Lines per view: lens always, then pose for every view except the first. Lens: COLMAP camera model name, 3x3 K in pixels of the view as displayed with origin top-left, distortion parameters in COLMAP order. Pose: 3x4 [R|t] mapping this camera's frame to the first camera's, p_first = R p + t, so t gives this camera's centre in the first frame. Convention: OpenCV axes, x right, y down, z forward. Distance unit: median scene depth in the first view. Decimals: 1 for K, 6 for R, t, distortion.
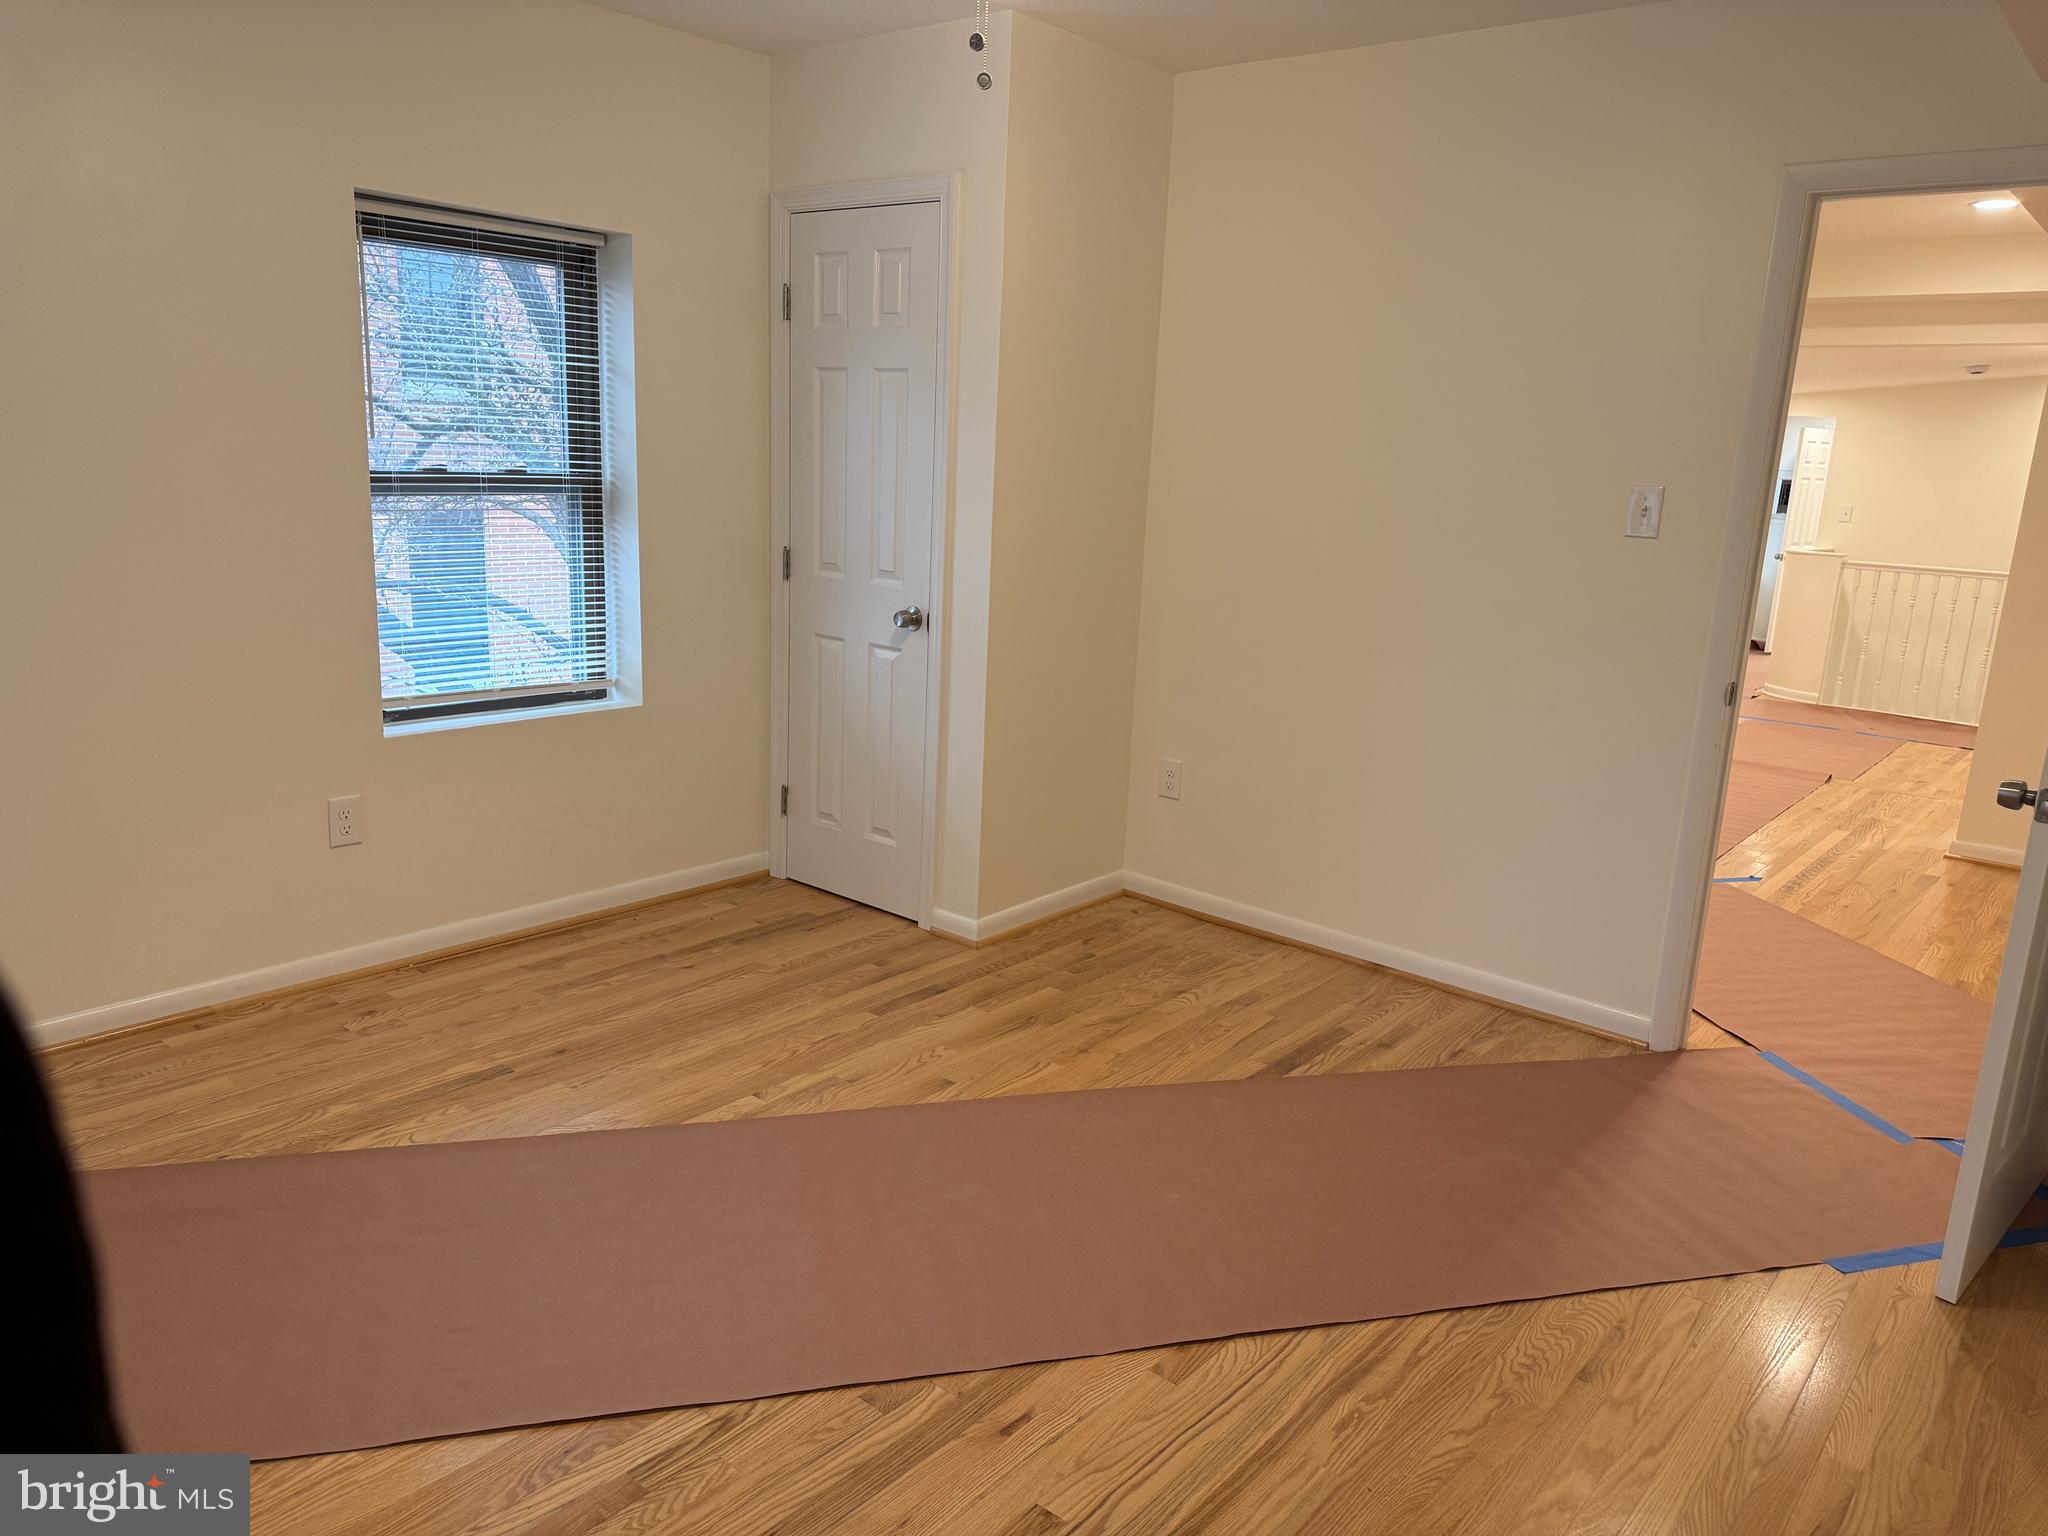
lens RADIAL K [[1421.7, 0, 1013.8], [0, 1421.7, 776.4], [0, 0, 1]] dist [0.113182, -0.144393]
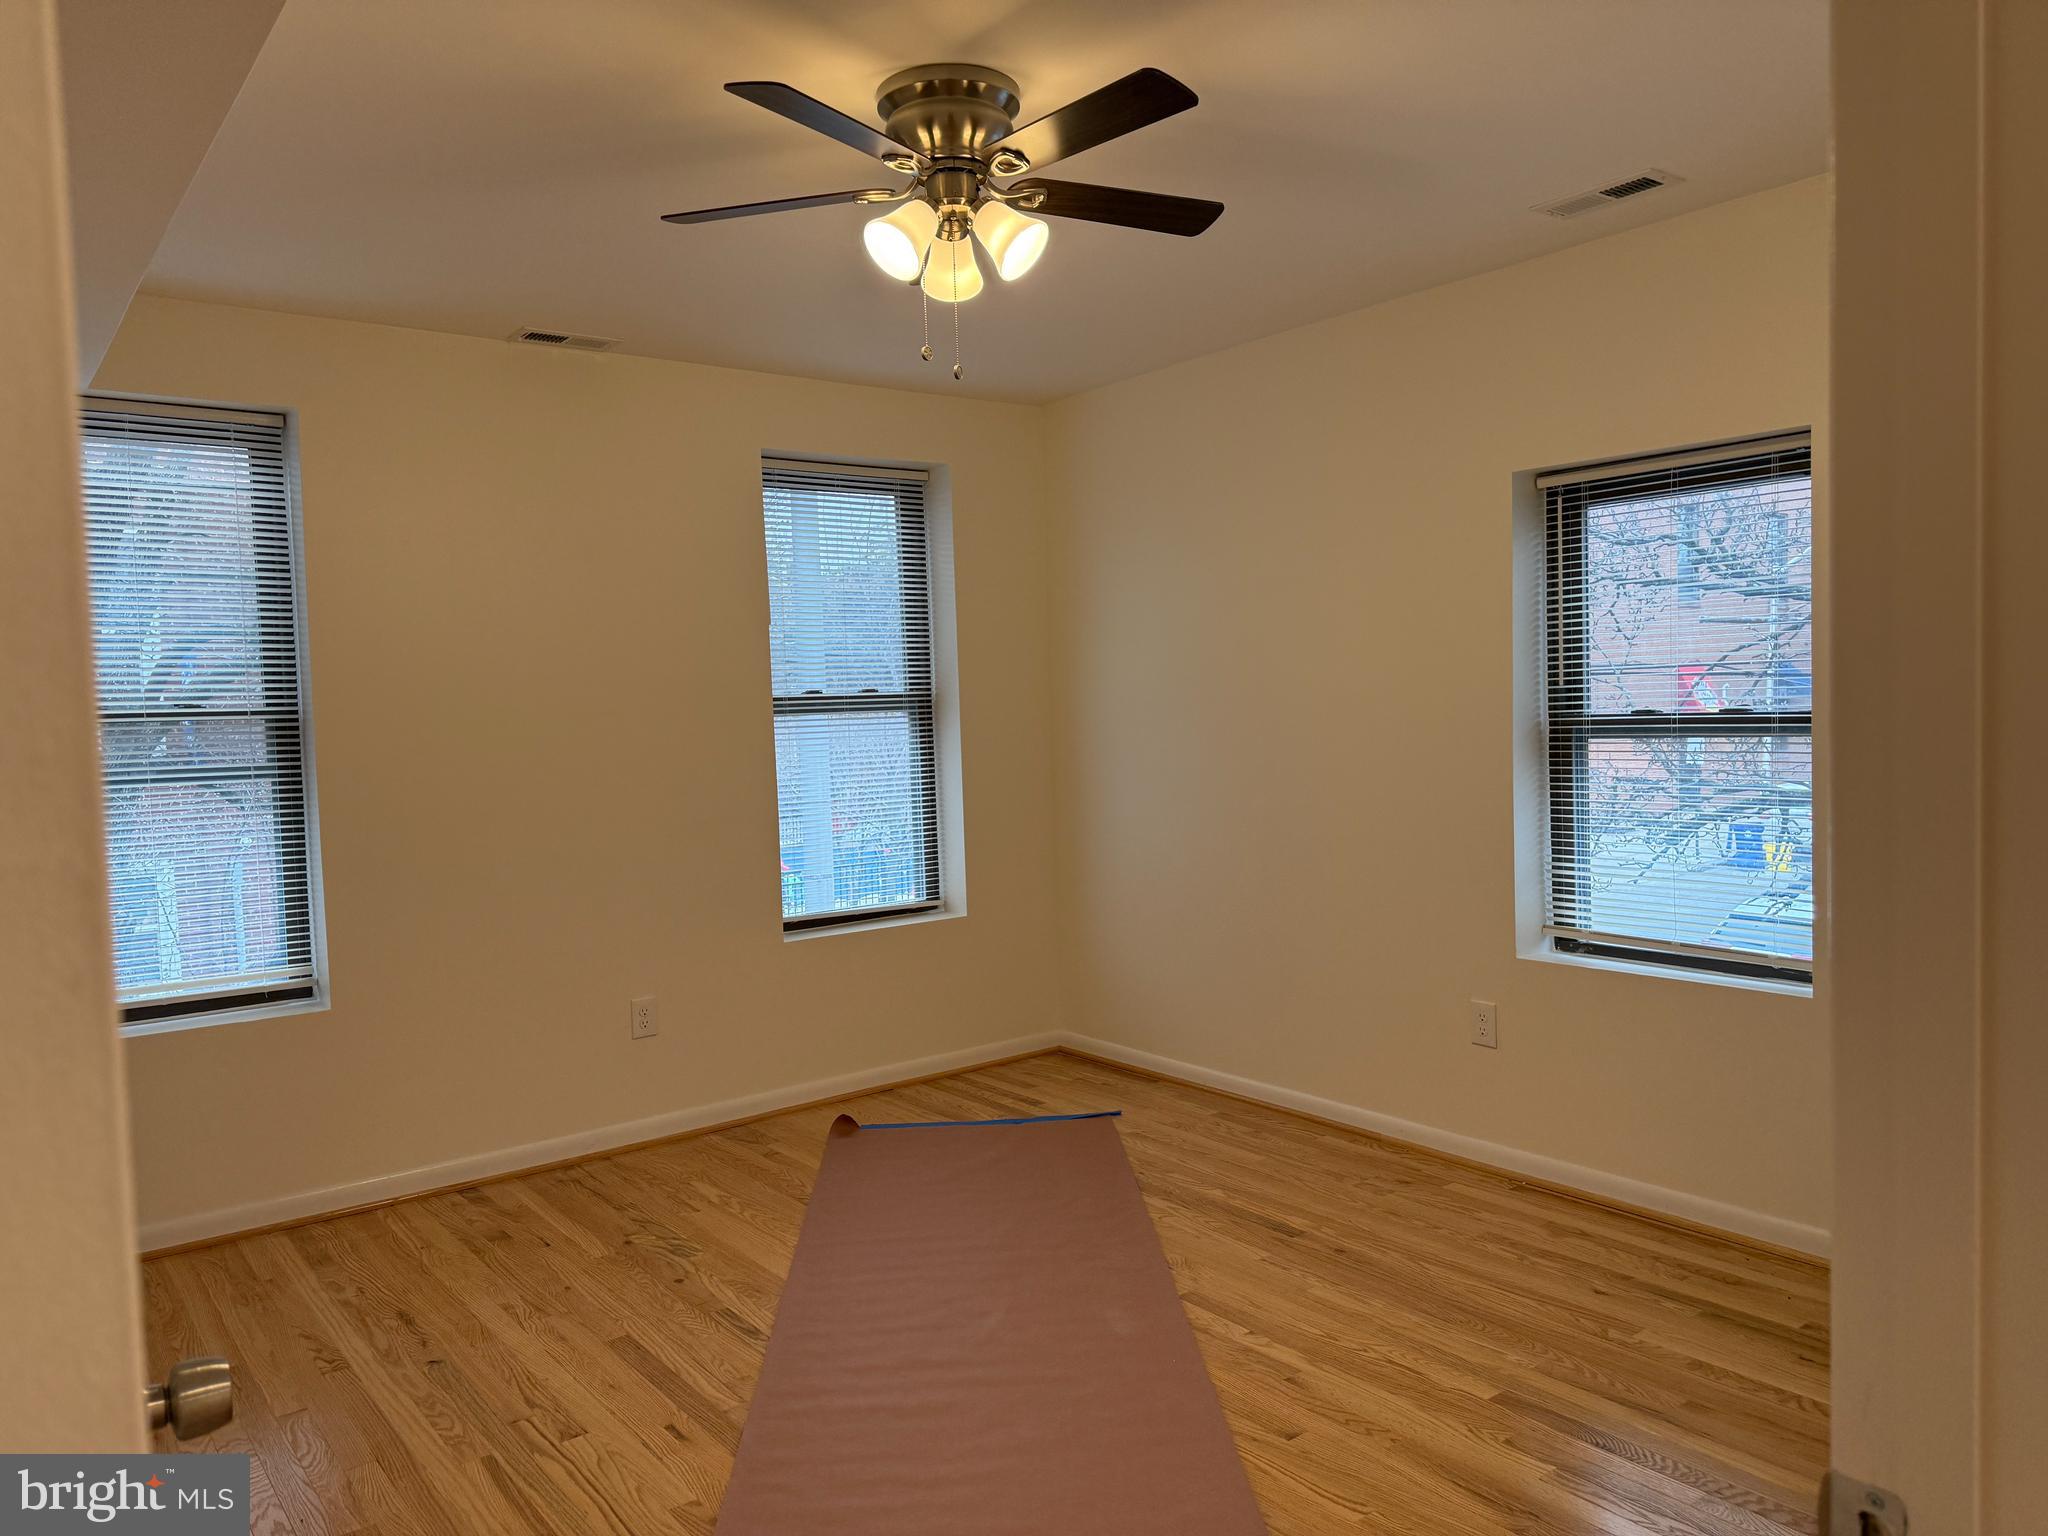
lens RADIAL K [[1421.7, 0, 1013.8], [0, 1421.7, 776.4], [0, 0, 1]] dist [0.113182, -0.144393]
pose [[-0.203575, 0.019039, -0.978874, 0.744684], [-0.195702, 0.978842, 0.059738, -0.161337], [0.959301, 0.203728, -0.195542, 0.891126]]
